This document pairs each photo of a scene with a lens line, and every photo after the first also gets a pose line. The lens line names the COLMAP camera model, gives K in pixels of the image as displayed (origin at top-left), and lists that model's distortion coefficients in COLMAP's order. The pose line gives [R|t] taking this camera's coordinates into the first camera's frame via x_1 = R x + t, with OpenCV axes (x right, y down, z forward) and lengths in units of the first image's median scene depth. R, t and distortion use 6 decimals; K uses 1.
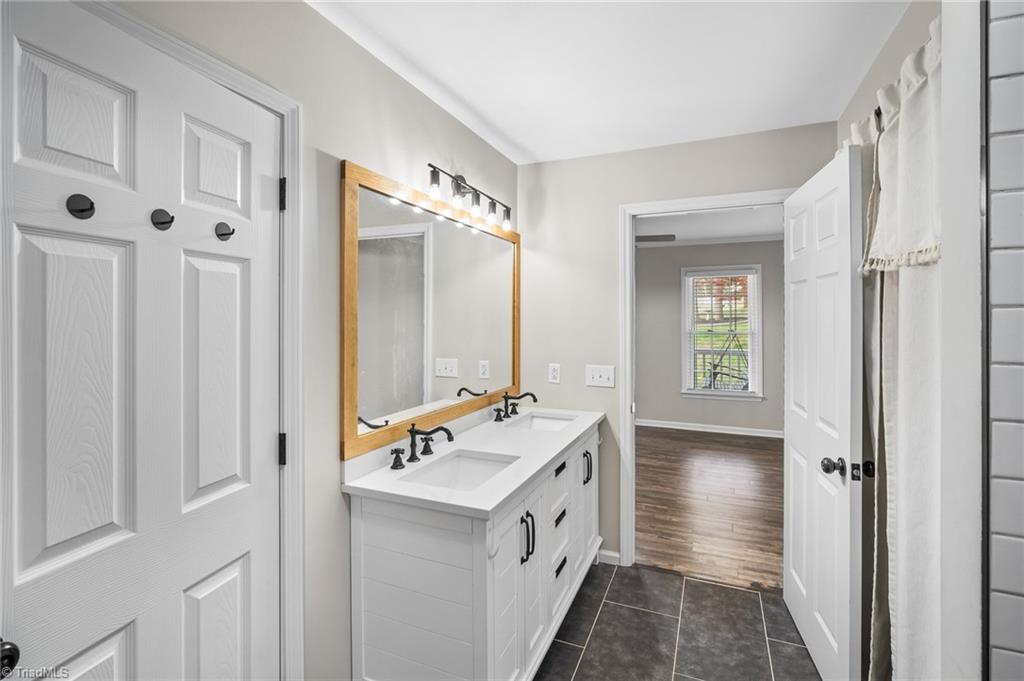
lens RADIAL K [[465.6, 0, 517.1], [0, 465.6, 316.5], [0, 0, 1]] dist [-0.000907, 0.000313]
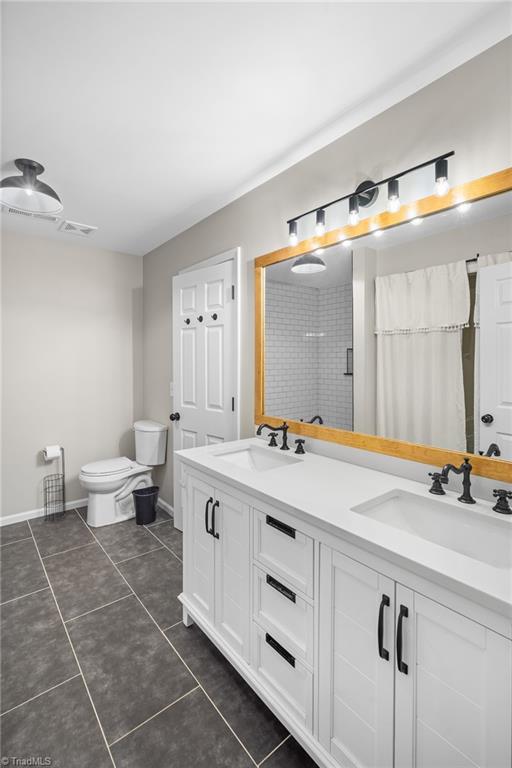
lens RADIAL K [[351.3, 0, 257.4], [0, 351.3, 365.3], [0, 0, 1]] dist [-0.000111, 0.000264]
pose [[-0.461133, 0.012545, -0.887242, 0.603878], [0.001580, 0.999910, 0.013317, 0.043584], [0.887330, 0.004739, -0.461112, 1.176145]]
